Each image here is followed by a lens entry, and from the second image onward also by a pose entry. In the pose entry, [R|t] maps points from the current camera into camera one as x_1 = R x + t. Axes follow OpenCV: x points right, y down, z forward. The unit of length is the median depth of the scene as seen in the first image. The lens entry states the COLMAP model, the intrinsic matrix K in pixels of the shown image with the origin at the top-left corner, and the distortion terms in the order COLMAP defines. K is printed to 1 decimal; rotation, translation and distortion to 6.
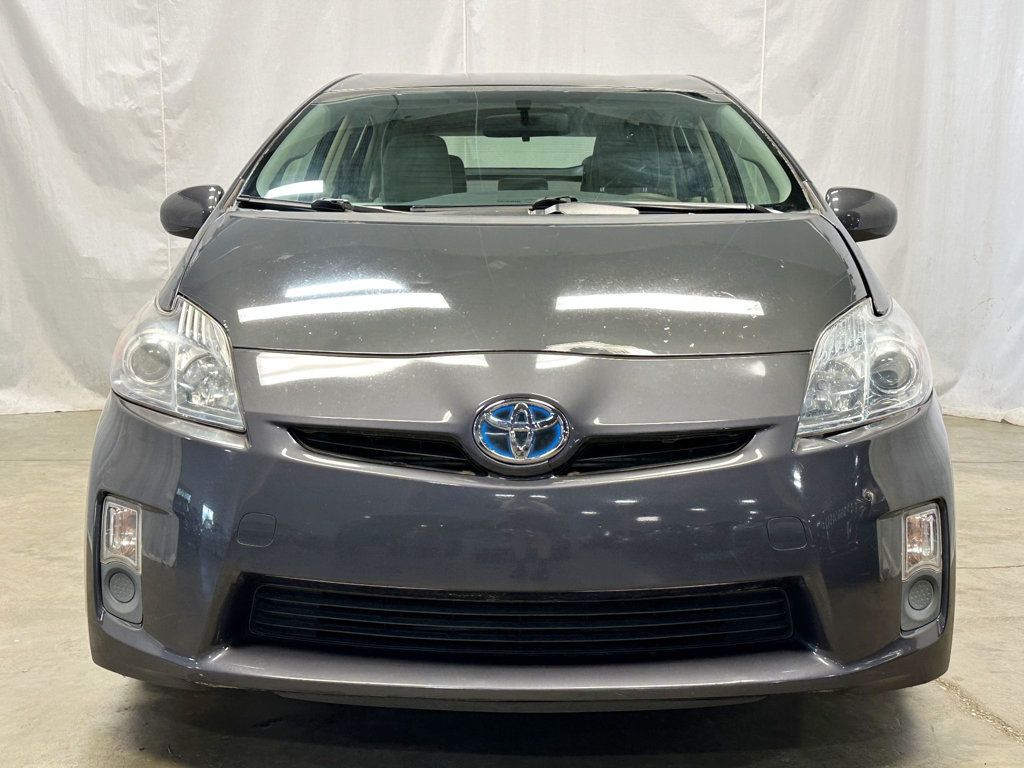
lens RADIAL K [[1288.4, 0, 507.7], [0, 1288.4, 378.4], [0, 0, 1]] dist [0.111707, 0.000000]
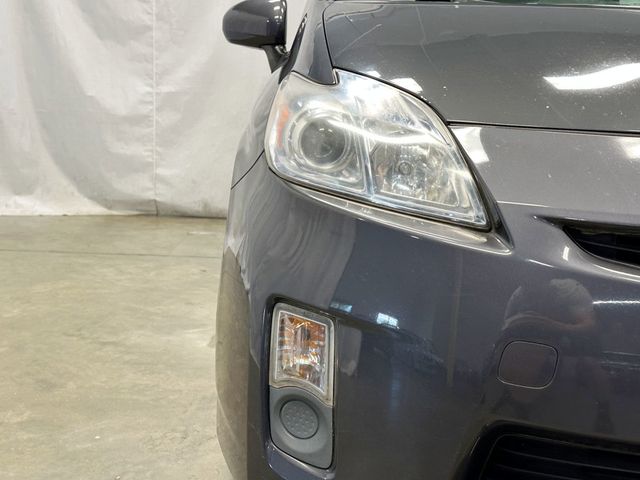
lens RADIAL K [[805.2, 0, 319.8], [0, 805.2, 234.5], [0, 0, 1]] dist [0.111707, 0.000000]
pose [[0.998816, 0.041552, 0.025297, -0.178203], [-0.042202, 0.998777, 0.025740, 0.020977], [-0.024196, -0.026777, 0.999349, 0.303823]]
